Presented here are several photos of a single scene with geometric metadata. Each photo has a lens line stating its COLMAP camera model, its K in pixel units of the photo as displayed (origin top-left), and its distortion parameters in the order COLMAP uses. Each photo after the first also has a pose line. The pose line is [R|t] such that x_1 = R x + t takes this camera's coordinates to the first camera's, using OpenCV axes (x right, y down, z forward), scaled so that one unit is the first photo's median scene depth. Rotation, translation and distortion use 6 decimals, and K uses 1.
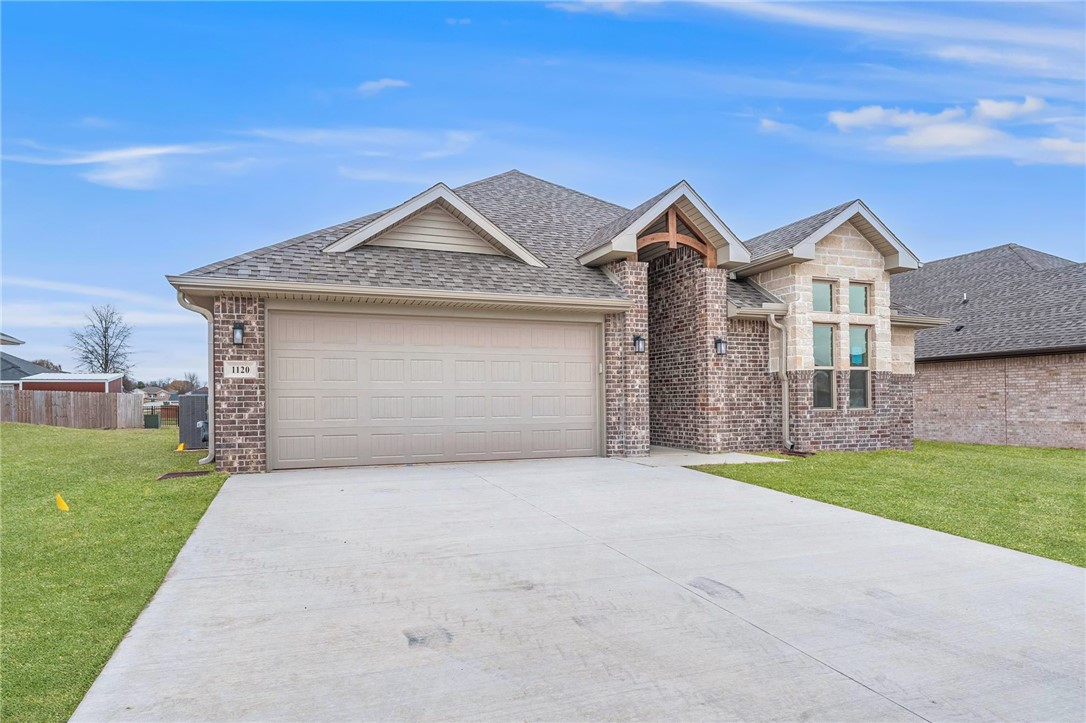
lens RADIAL K [[641.5, 0, 538.9], [0, 641.5, 393.3], [0, 0, 1]] dist [-0.001056, -0.001432]
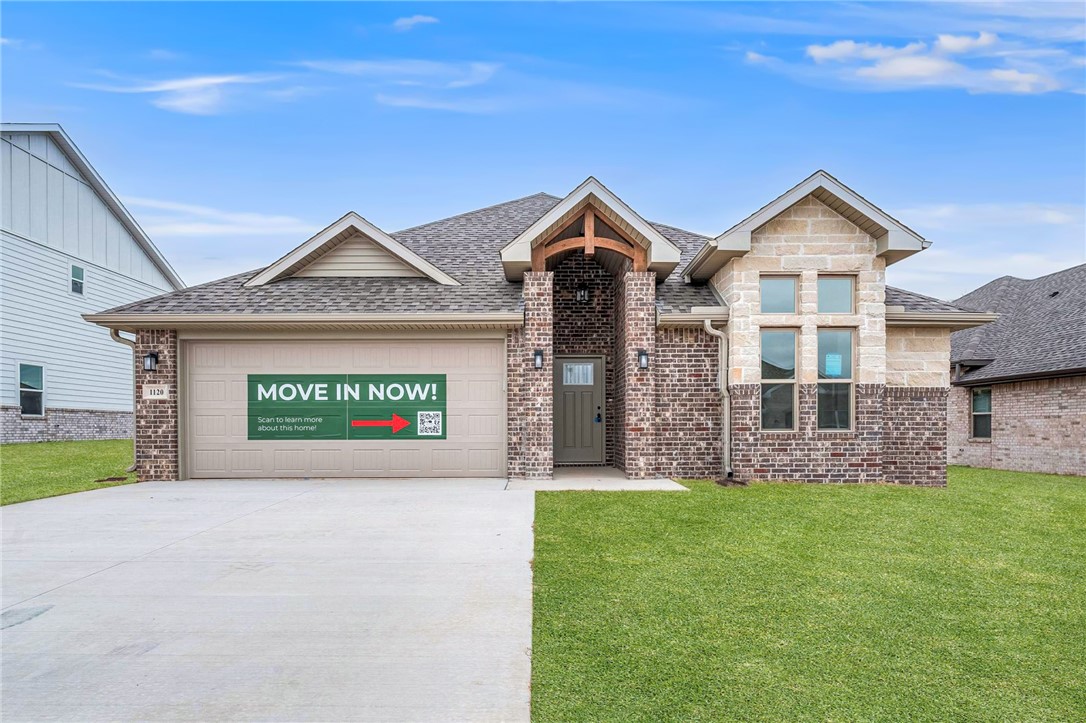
lens RADIAL K [[599.3, 0, 543.6], [0, 599.3, 426.9], [0, 0, 1]] dist [0.002170, 0.001448]
pose [[0.935954, 0.006821, -0.352057, 0.446596], [0.000440, 0.999789, 0.020540, 0.003586], [0.352122, -0.019380, 0.935753, 0.170304]]
